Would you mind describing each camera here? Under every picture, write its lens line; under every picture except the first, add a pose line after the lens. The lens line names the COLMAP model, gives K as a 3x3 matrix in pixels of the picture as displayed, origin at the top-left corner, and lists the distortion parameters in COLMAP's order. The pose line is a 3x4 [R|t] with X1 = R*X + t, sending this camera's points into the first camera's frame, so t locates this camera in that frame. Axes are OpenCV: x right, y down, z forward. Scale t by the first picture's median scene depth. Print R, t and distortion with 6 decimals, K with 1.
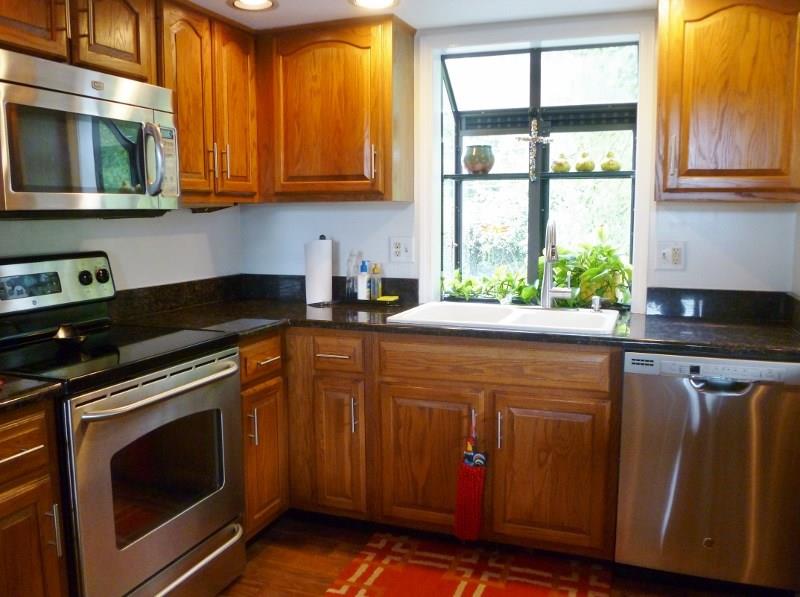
lens RADIAL K [[684.7, 0, 400.0], [0, 684.7, 298.5], [0, 0, 1]] dist [-0.089302, 0.058158]
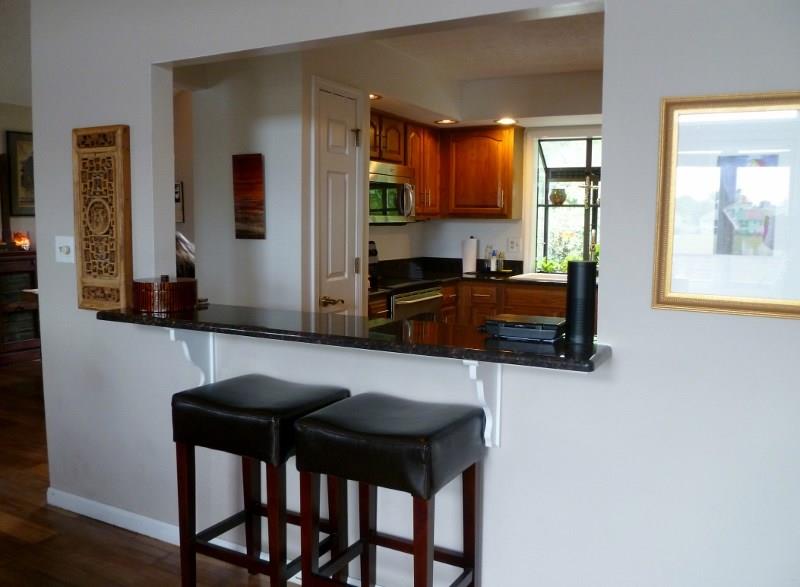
lens RADIAL K [[704.7, 0, 400.0], [0, 704.7, 293.5], [0, 0, 1]] dist [-0.077355, 0.019240]
pose [[0.992557, 0.025030, -0.119184, -0.082505], [-0.026965, 0.999529, -0.014651, 0.106028], [0.118761, 0.017756, 0.992764, -1.011024]]
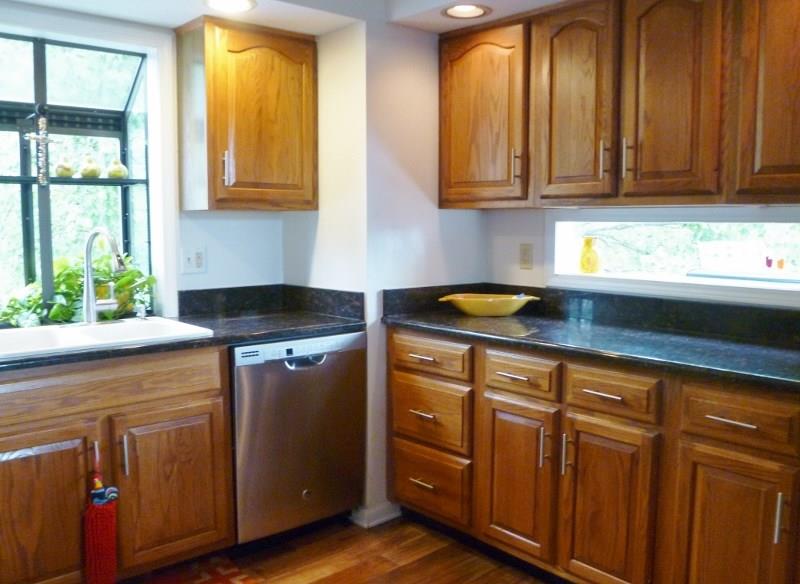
lens RADIAL K [[704.7, 0, 400.0], [0, 704.7, 292.0], [0, 0, 1]] dist [-0.077355, 0.019240]
pose [[0.477737, -0.085956, 0.874288, -0.406763], [0.106653, 0.993515, 0.039400, -0.020717], [-0.872005, 0.074422, 0.483807, 0.170440]]
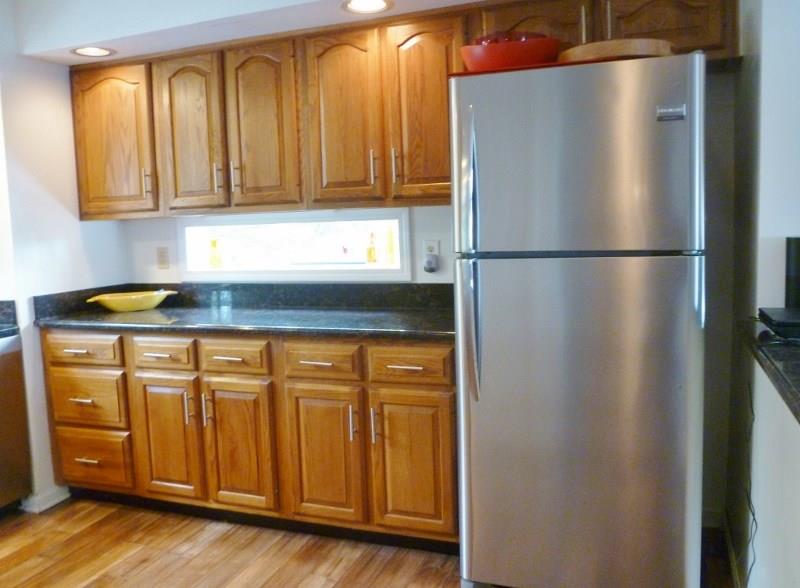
lens RADIAL K [[704.7, 0, 400.0], [0, 704.7, 294.0], [0, 0, 1]] dist [-0.077355, 0.019240]
pose [[0.005932, -0.107126, 0.994228, -0.629099], [0.156256, 0.982131, 0.104890, -0.013519], [-0.987699, 0.154732, 0.022565, 0.075855]]
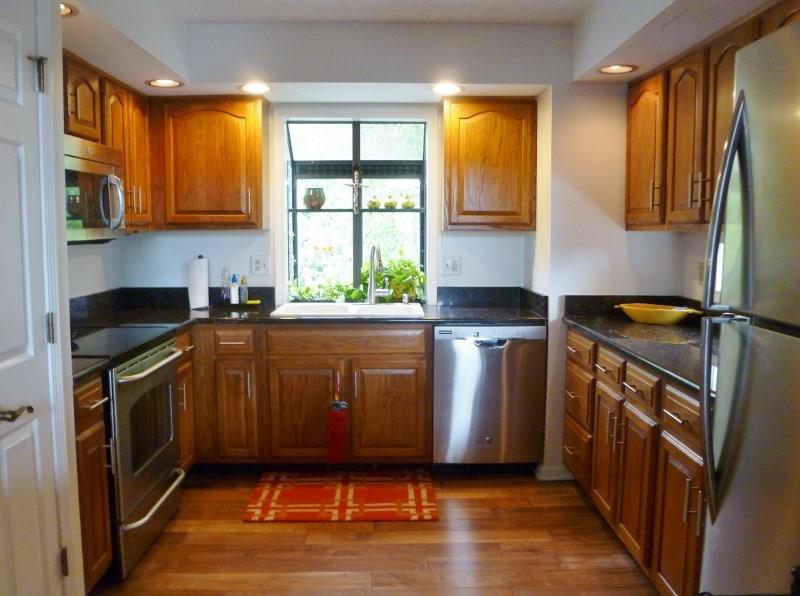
lens RADIAL K [[688.4, 0, 400.0], [0, 688.4, 298.0], [0, 0, 1]] dist [-0.078204, 0.006993]
pose [[0.929835, -0.035006, 0.366309, -0.261614], [0.042480, 0.999021, -0.012361, 0.022498], [-0.365518, 0.027054, 0.930411, -0.374197]]
